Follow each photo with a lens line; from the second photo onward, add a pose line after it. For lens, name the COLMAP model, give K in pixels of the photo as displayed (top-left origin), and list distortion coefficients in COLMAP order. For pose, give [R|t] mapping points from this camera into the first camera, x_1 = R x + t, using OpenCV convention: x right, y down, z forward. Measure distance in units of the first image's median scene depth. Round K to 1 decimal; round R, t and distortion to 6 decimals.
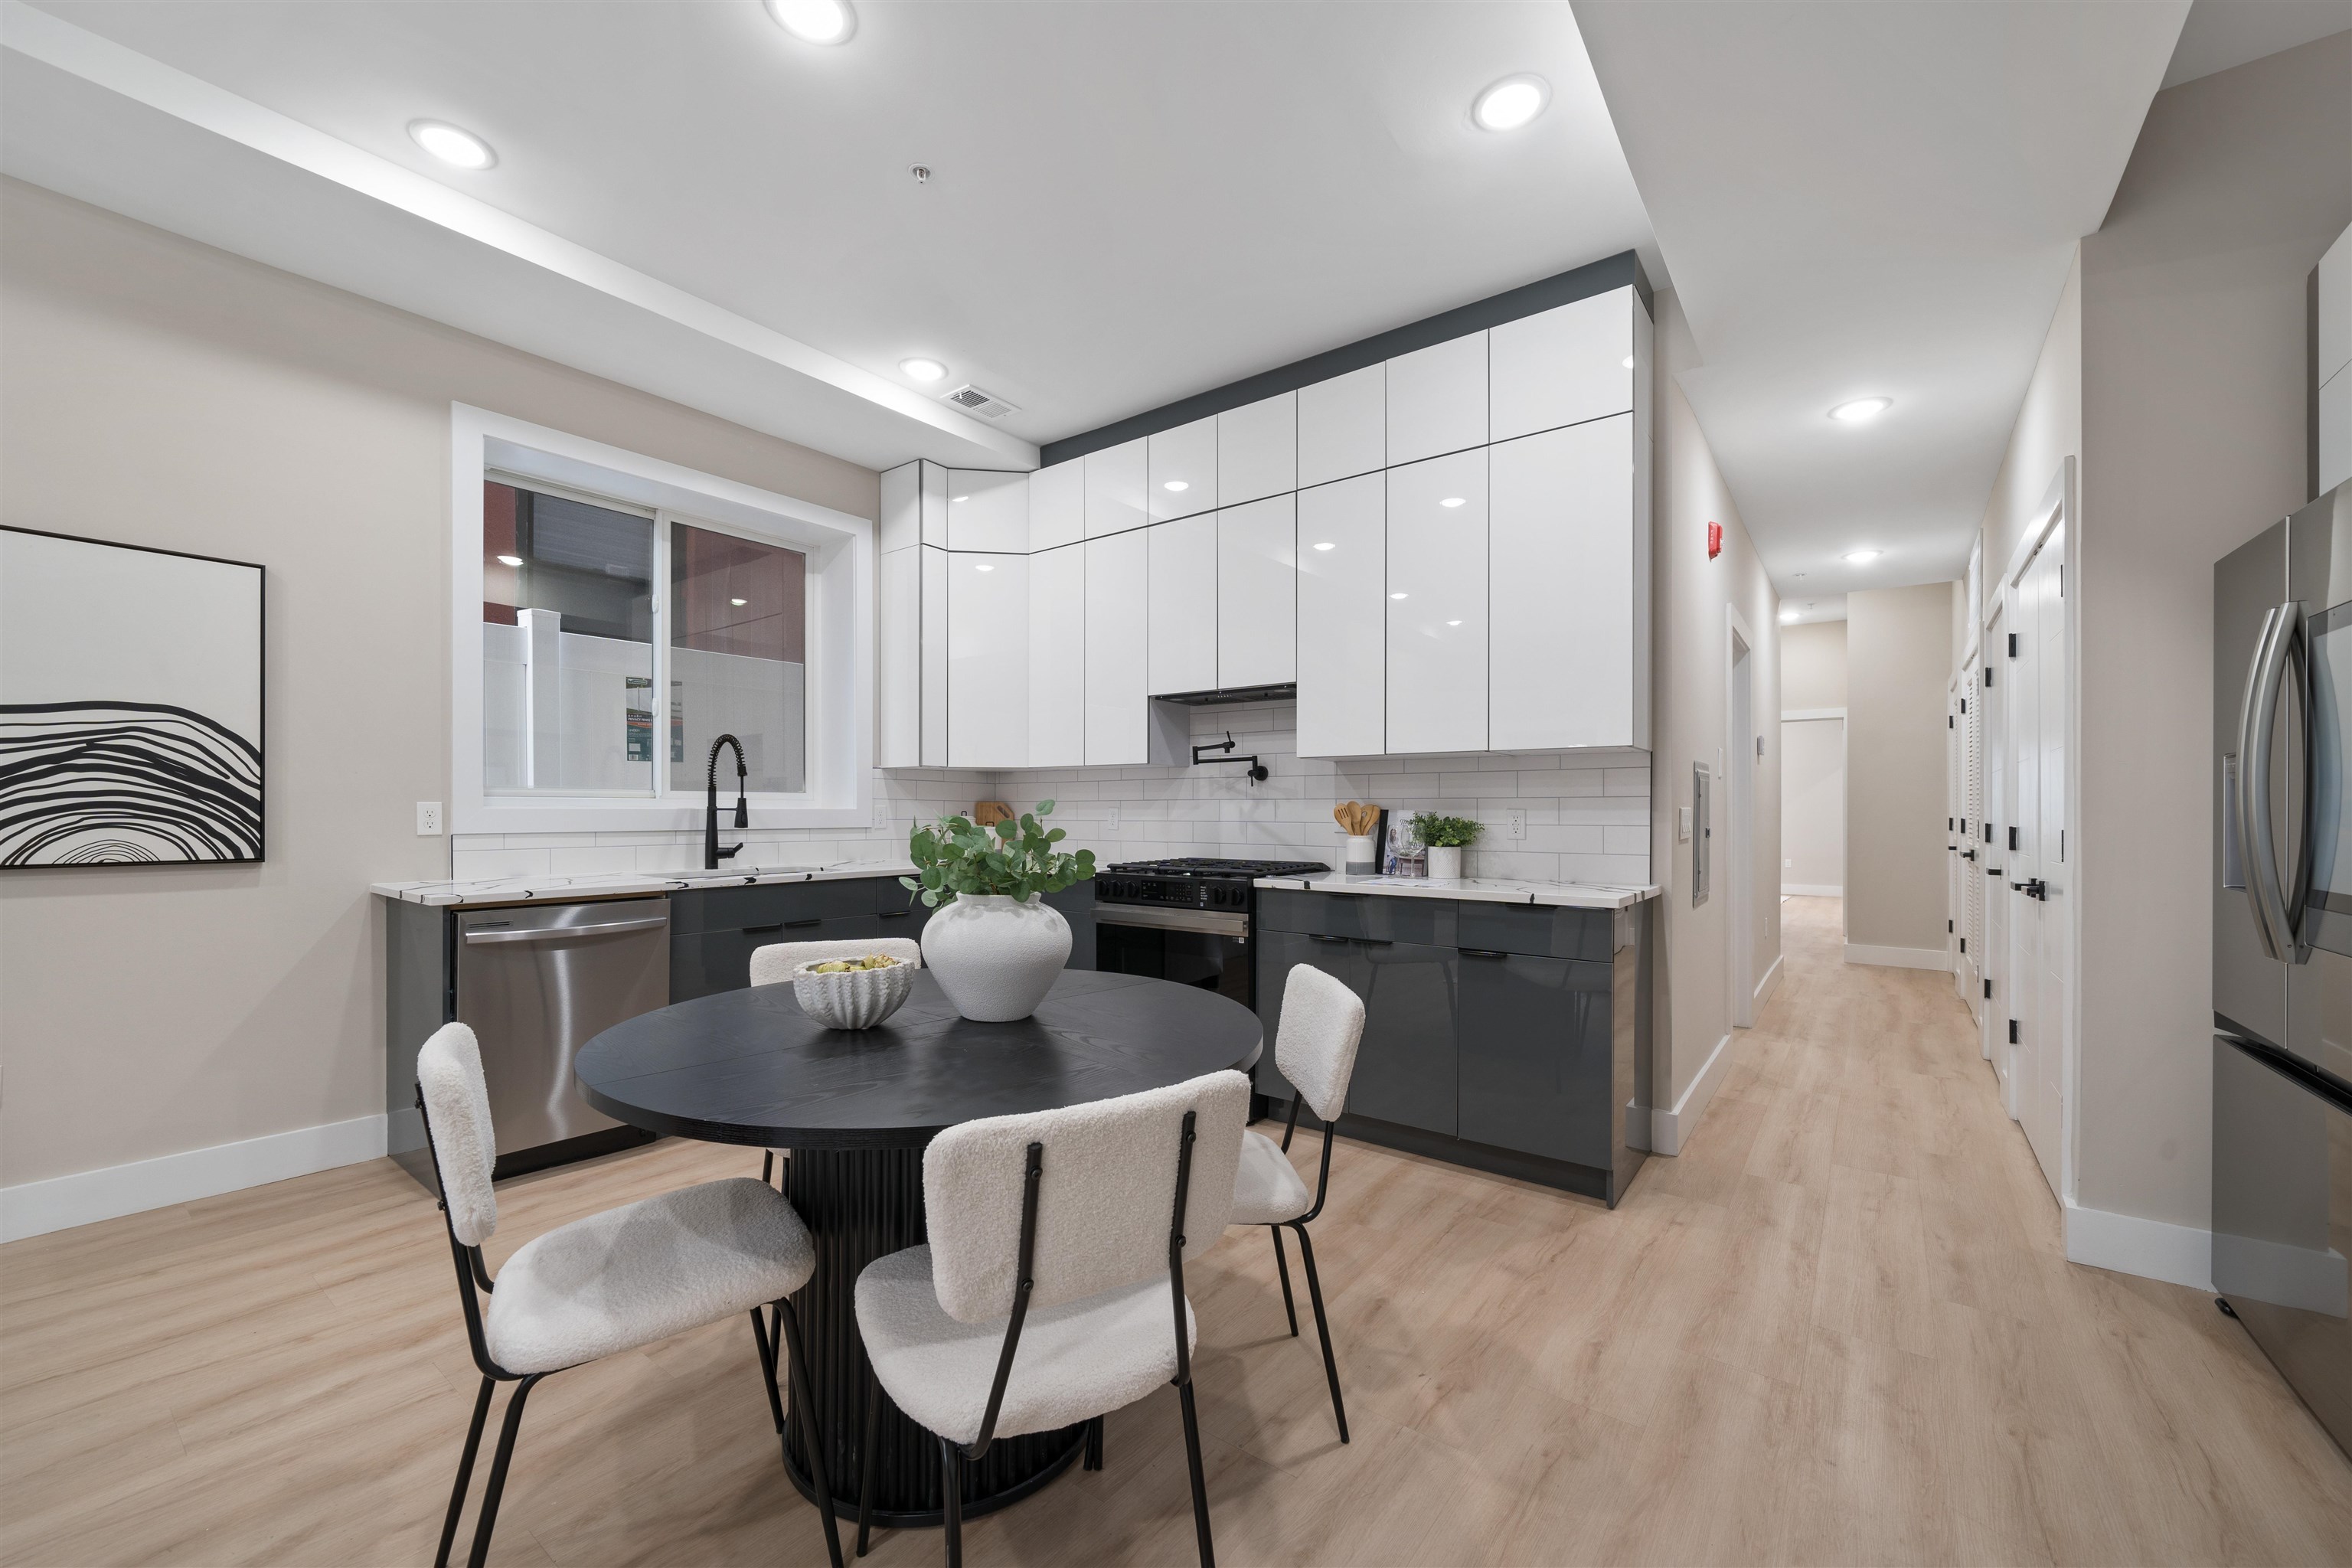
lens RADIAL K [[916.4, 0, 1176.8], [0, 916.4, 798.8], [0, 0, 1]] dist [-0.001022, -0.000190]
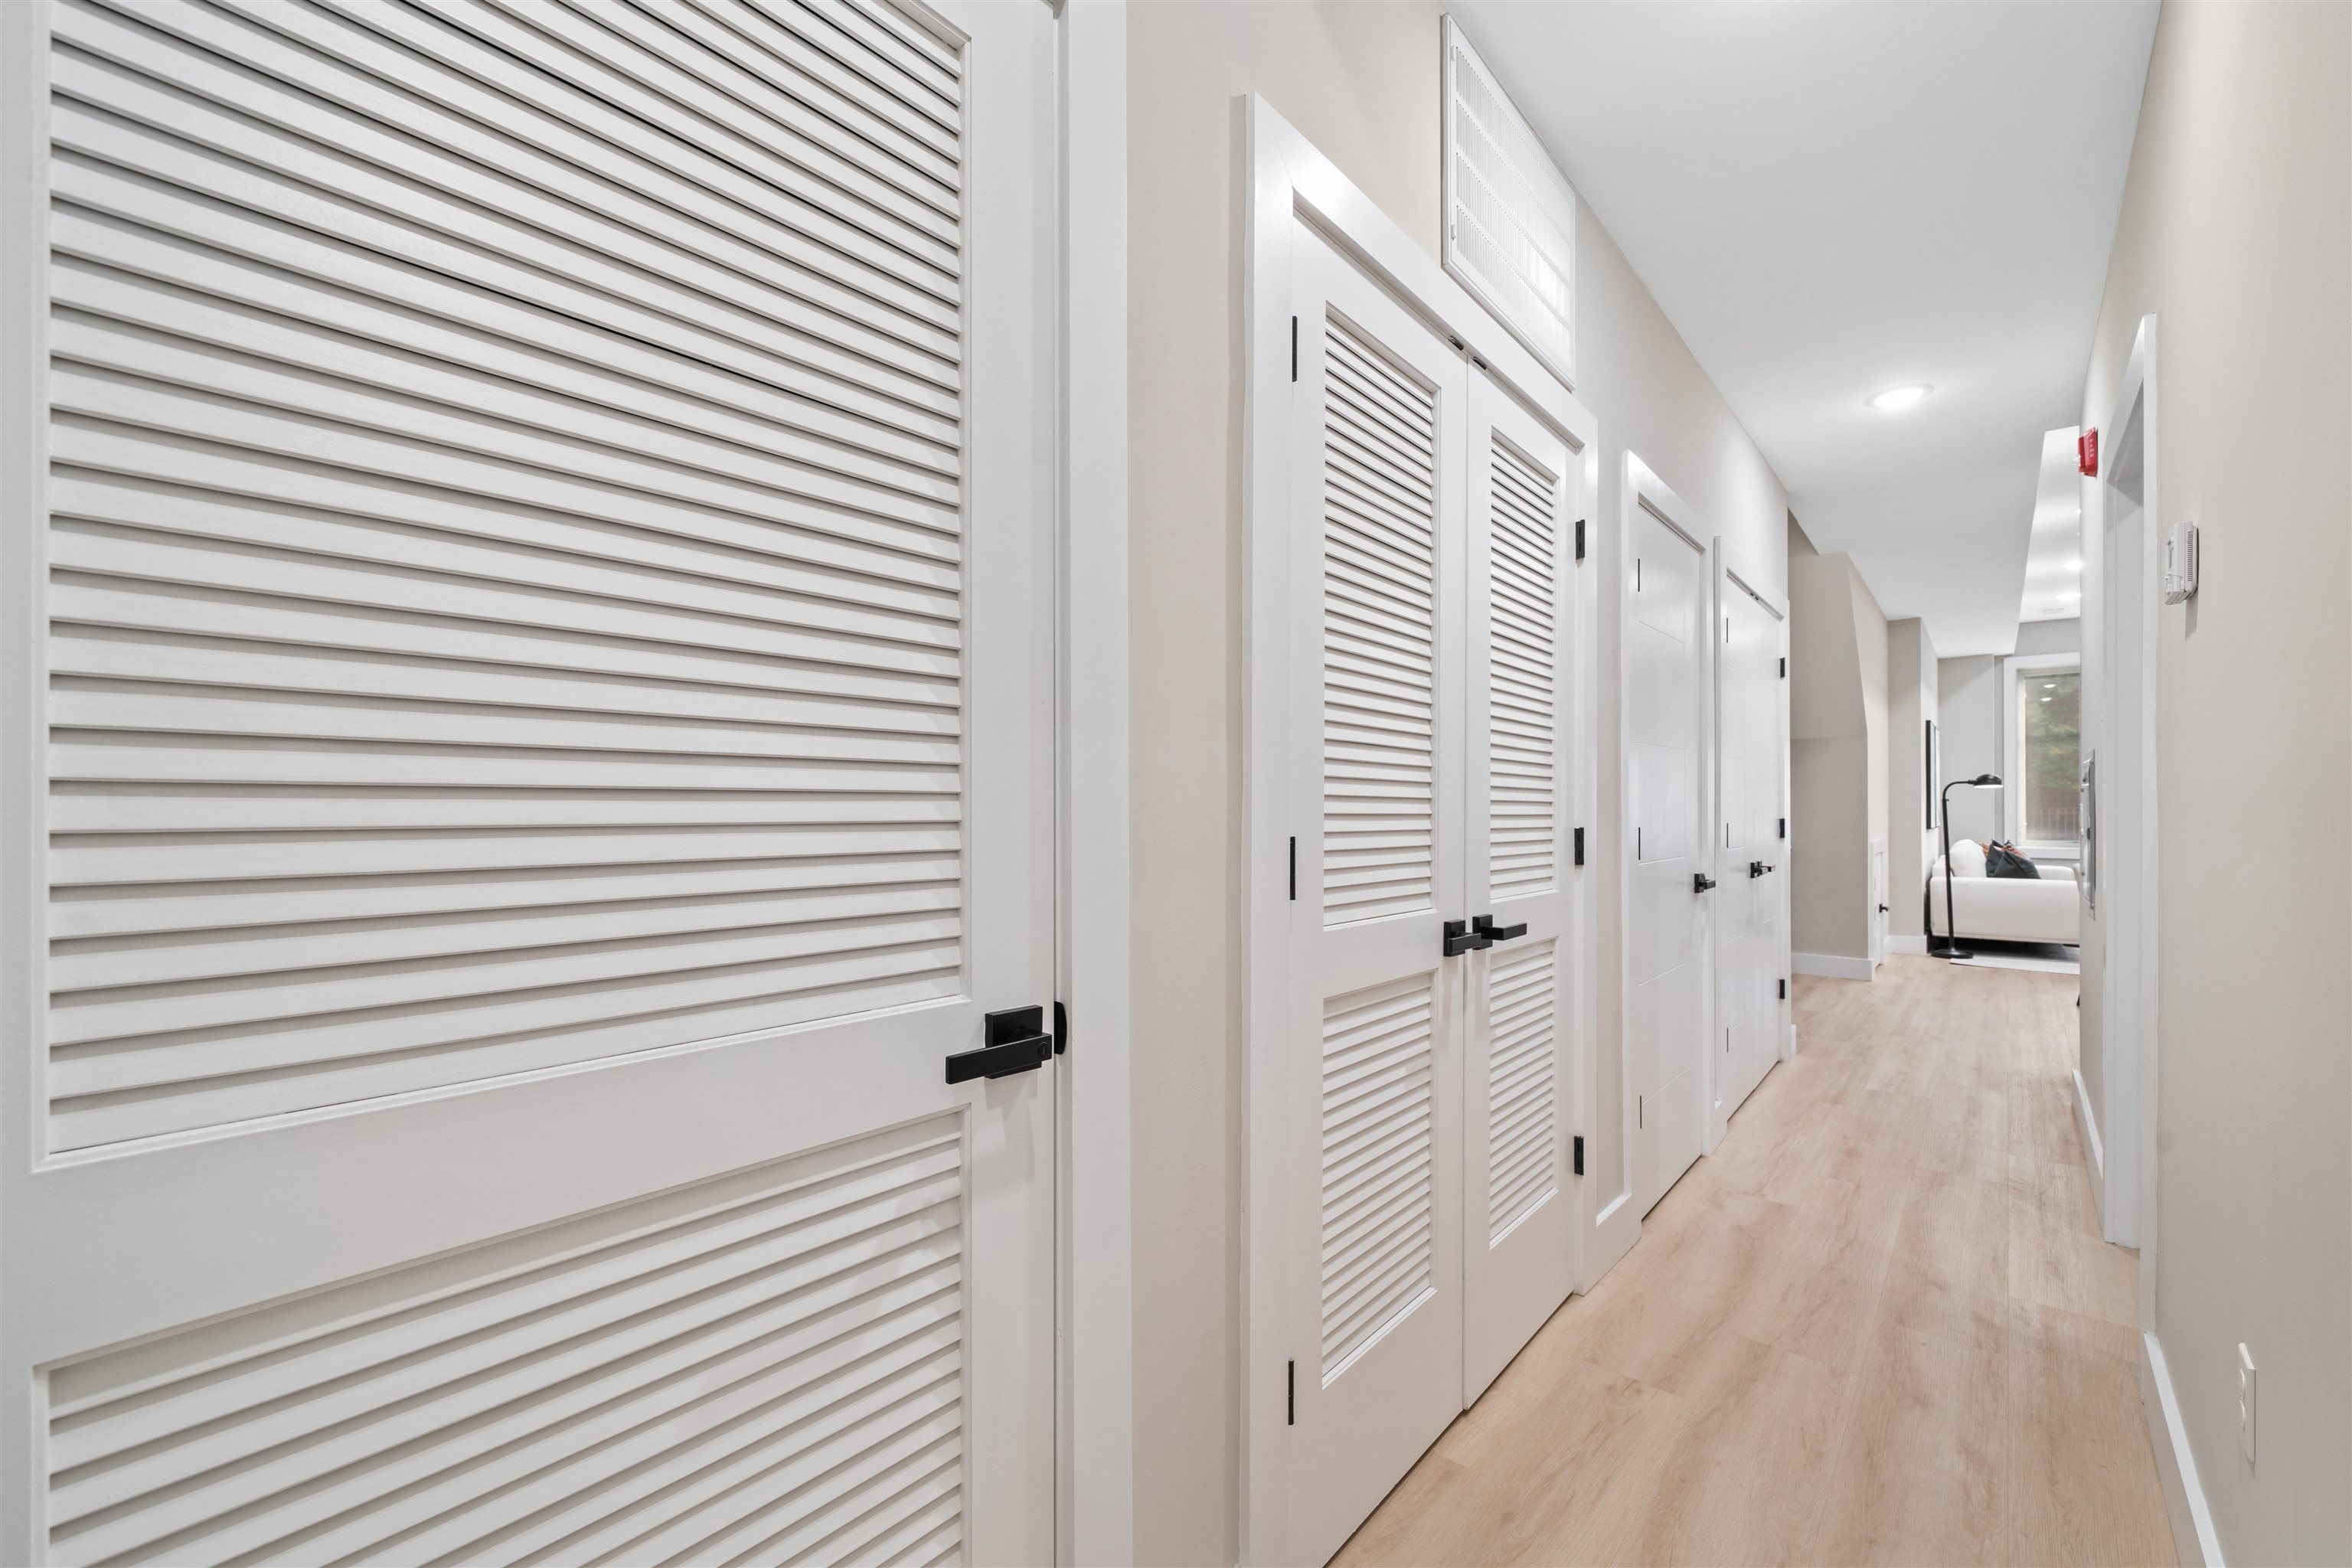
lens RADIAL K [[916.4, 0, 1175.0], [0, 916.4, 798.5], [0, 0, 1]] dist [-0.001022, -0.000190]
pose [[-0.996722, -0.003585, 0.080820, 1.297732], [-0.004311, 0.999952, -0.008811, 0.018840], [-0.080785, -0.009131, -0.996690, 1.840841]]
